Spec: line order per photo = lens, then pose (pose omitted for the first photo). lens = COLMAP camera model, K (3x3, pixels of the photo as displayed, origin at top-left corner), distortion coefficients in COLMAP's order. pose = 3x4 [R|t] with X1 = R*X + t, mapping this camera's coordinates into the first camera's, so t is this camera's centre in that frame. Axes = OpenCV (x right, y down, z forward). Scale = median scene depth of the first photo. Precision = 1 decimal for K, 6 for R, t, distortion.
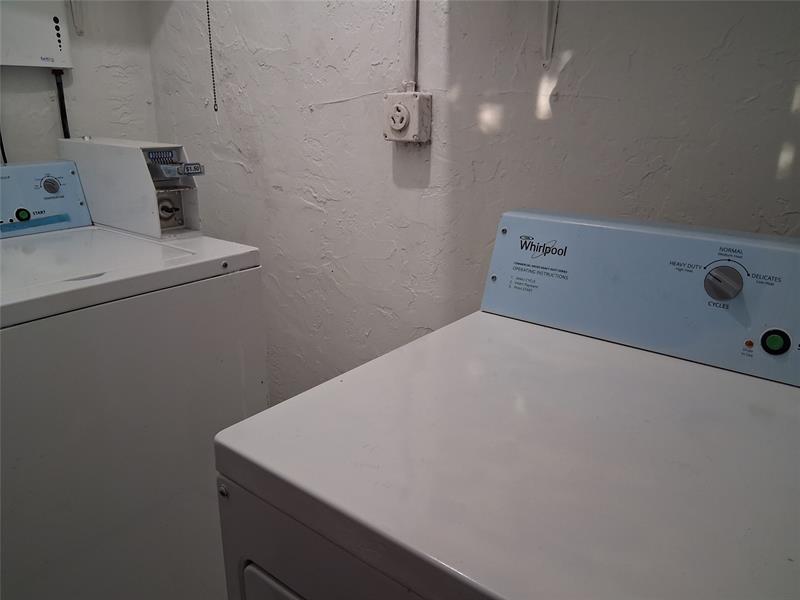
lens RADIAL K [[606.9, 0, 400.0], [0, 606.9, 300.0], [0, 0, 1]] dist [0.093421, -0.157863]
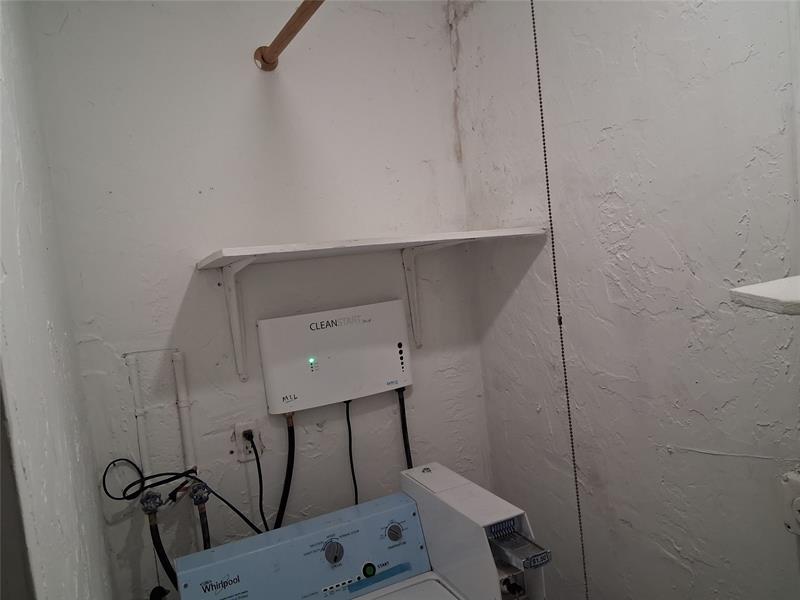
lens RADIAL K [[606.9, 0, 400.0], [0, 606.9, 300.0], [0, 0, 1]] dist [0.093421, -0.157863]
pose [[0.886791, -0.075014, -0.456042, -0.070328], [-0.025979, 0.977089, -0.211239, -0.312098], [0.461439, 0.199172, 0.864525, 0.062209]]
